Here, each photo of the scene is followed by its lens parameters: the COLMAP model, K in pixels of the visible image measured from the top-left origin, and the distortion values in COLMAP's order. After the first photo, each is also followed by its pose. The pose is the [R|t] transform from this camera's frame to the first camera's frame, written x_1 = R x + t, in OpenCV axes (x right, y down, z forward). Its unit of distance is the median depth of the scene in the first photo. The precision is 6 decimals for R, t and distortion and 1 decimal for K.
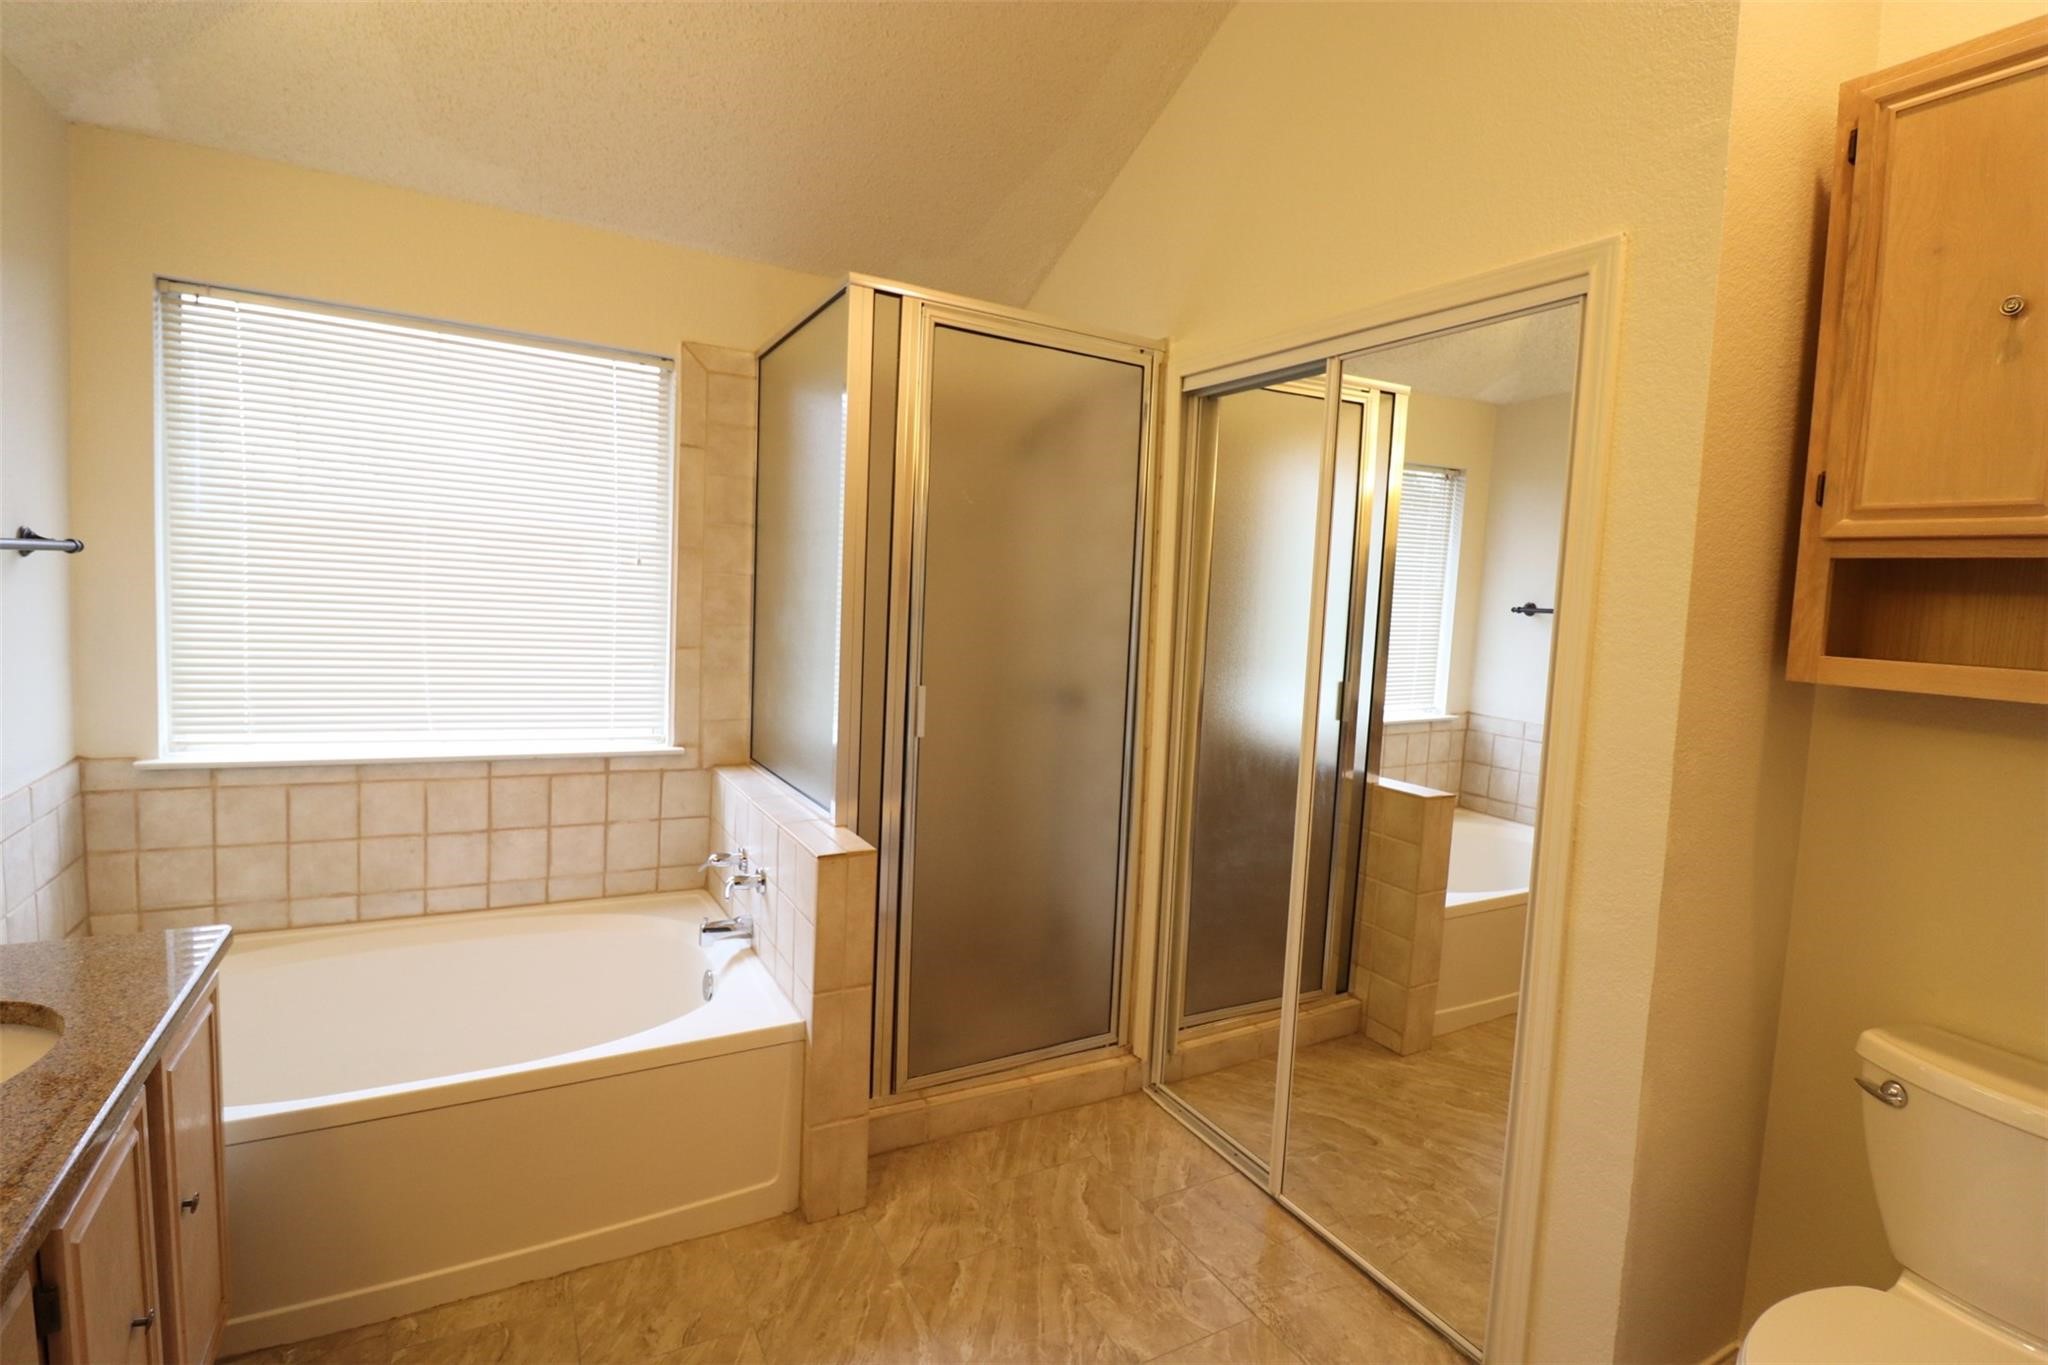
lens RADIAL K [[957.7, 0, 1031.0], [0, 957.7, 665.9], [0, 0, 1]] dist [0.000286, -0.013906]
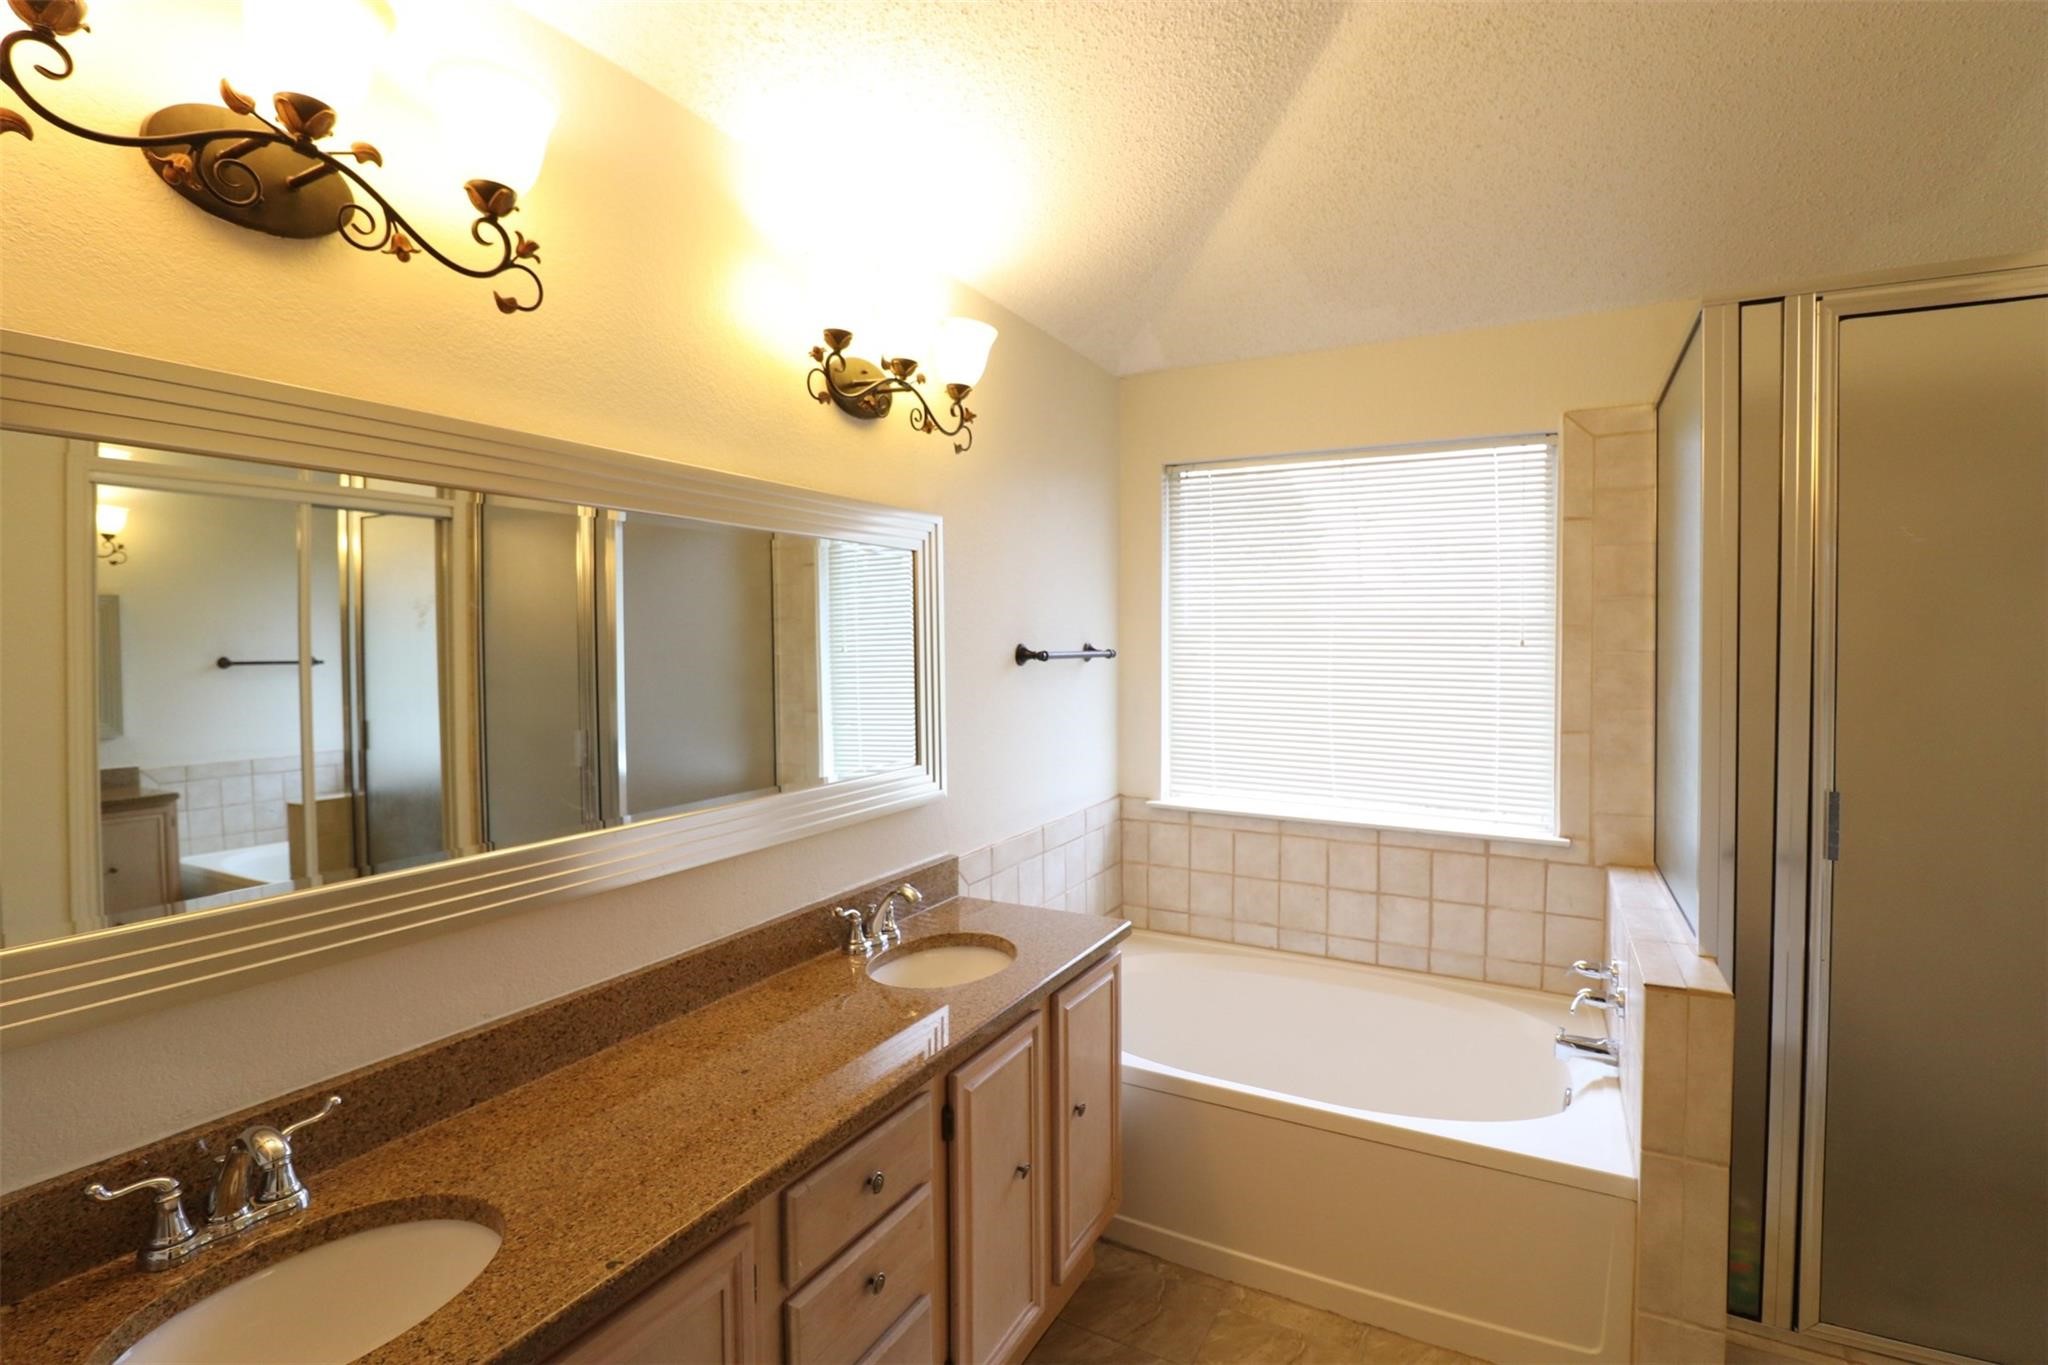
lens RADIAL K [[957.7, 0, 1031.0], [0, 957.7, 665.9], [0, 0, 1]] dist [0.000286, -0.013906]
pose [[0.528236, -0.031625, -0.848508, 0.172939], [-0.039580, 0.997303, -0.061811, -0.005509], [0.848175, 0.066235, 0.525560, 0.063748]]
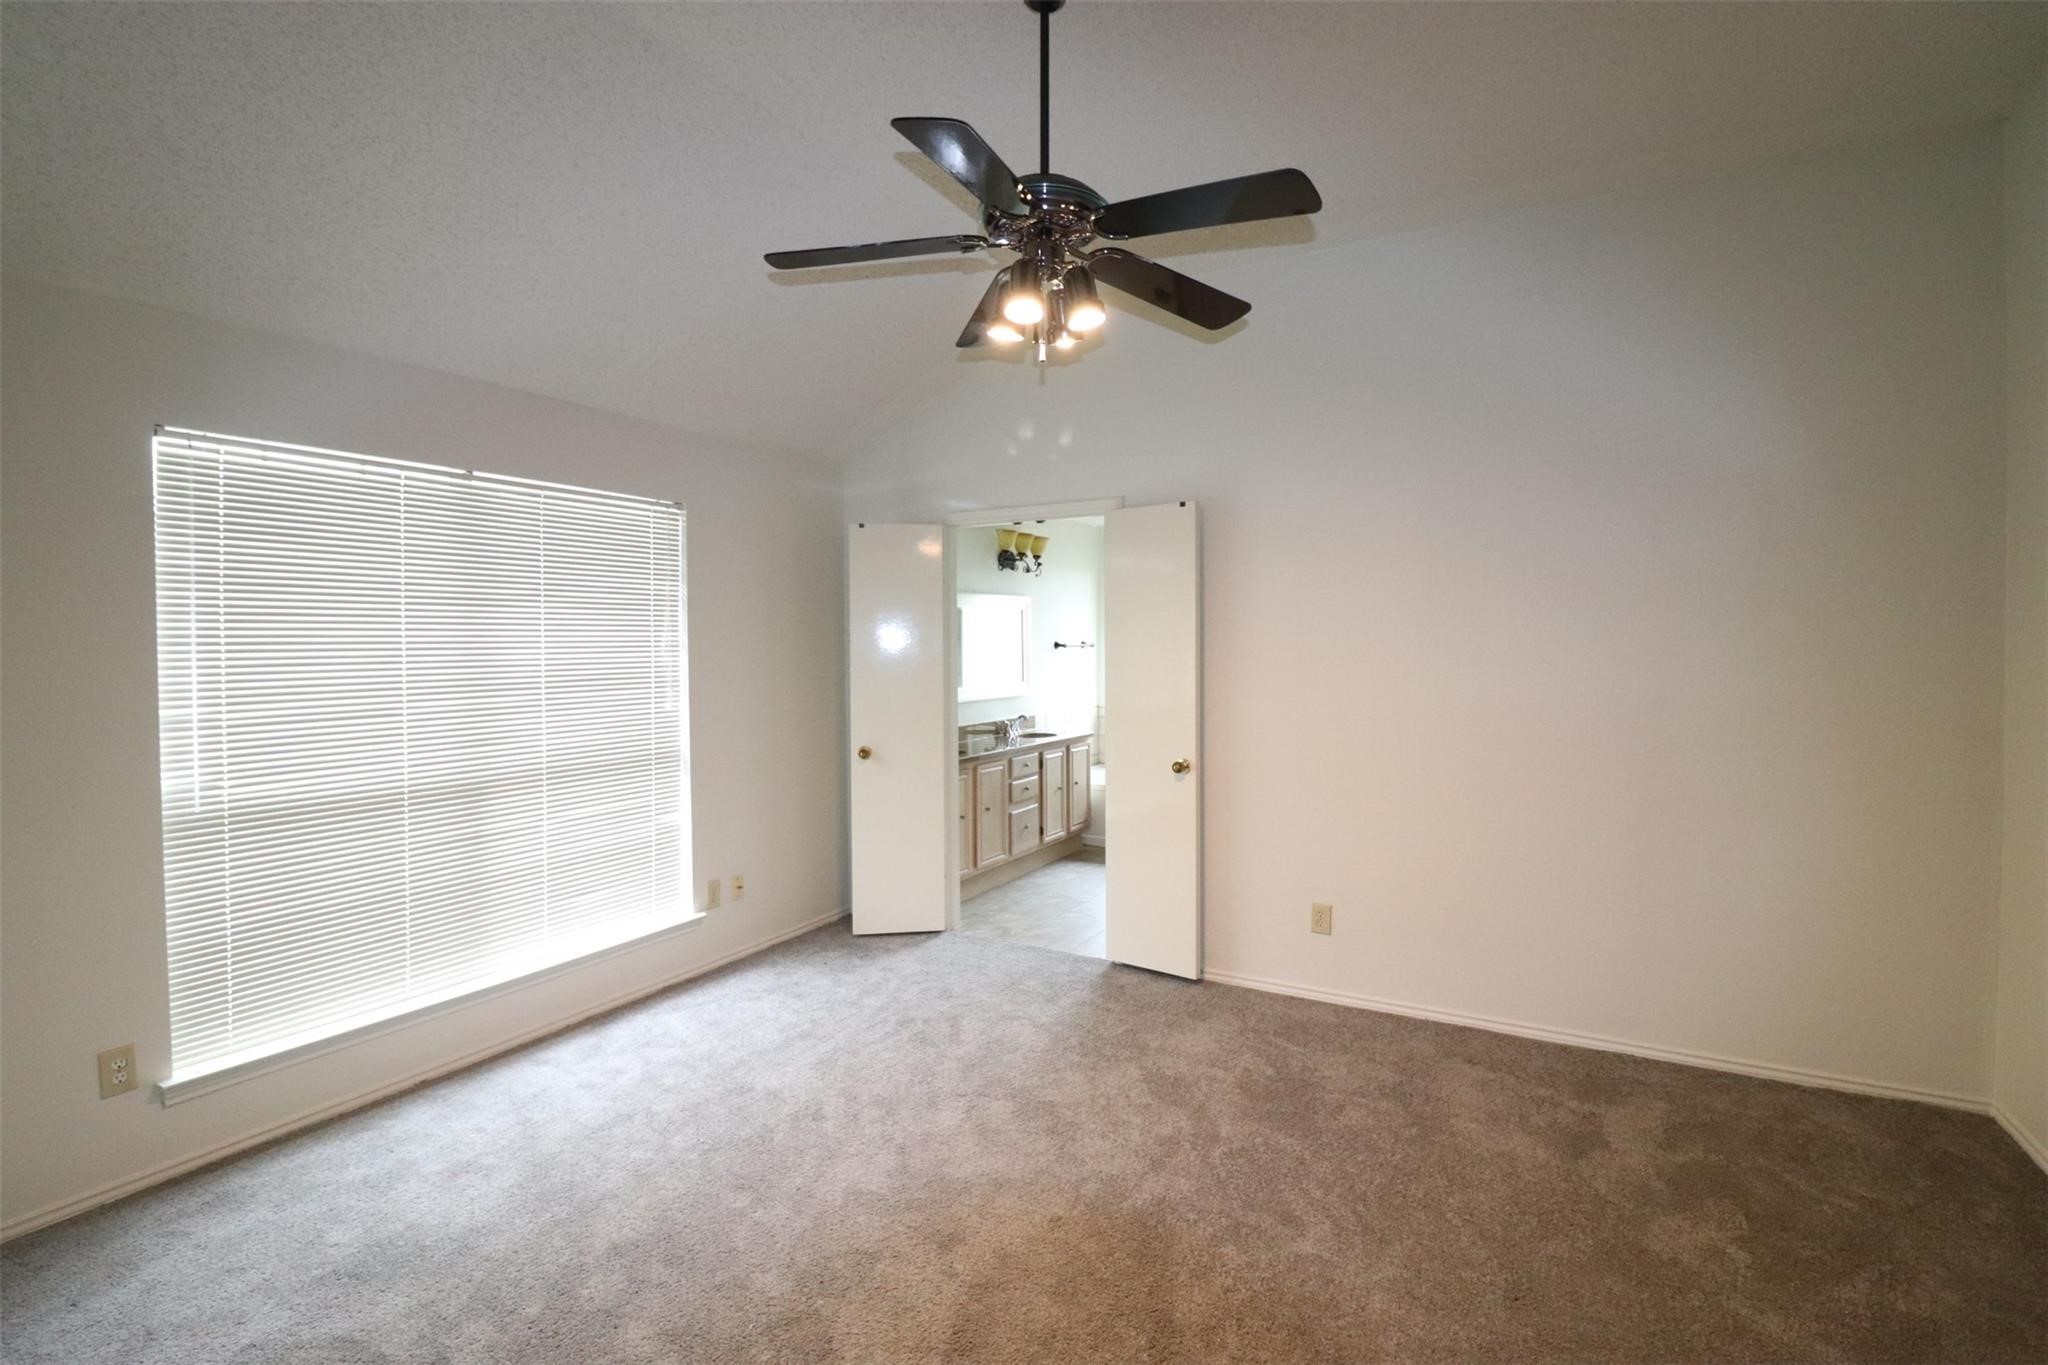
lens RADIAL K [[957.7, 0, 1031.0], [0, 957.7, 665.9], [0, 0, 1]] dist [0.000286, -0.013906]
pose [[0.511413, -0.034468, -0.858644, 1.587169], [-0.038482, 0.997274, -0.062954, 0.152478], [0.858473, 0.065238, 0.508693, -0.844364]]
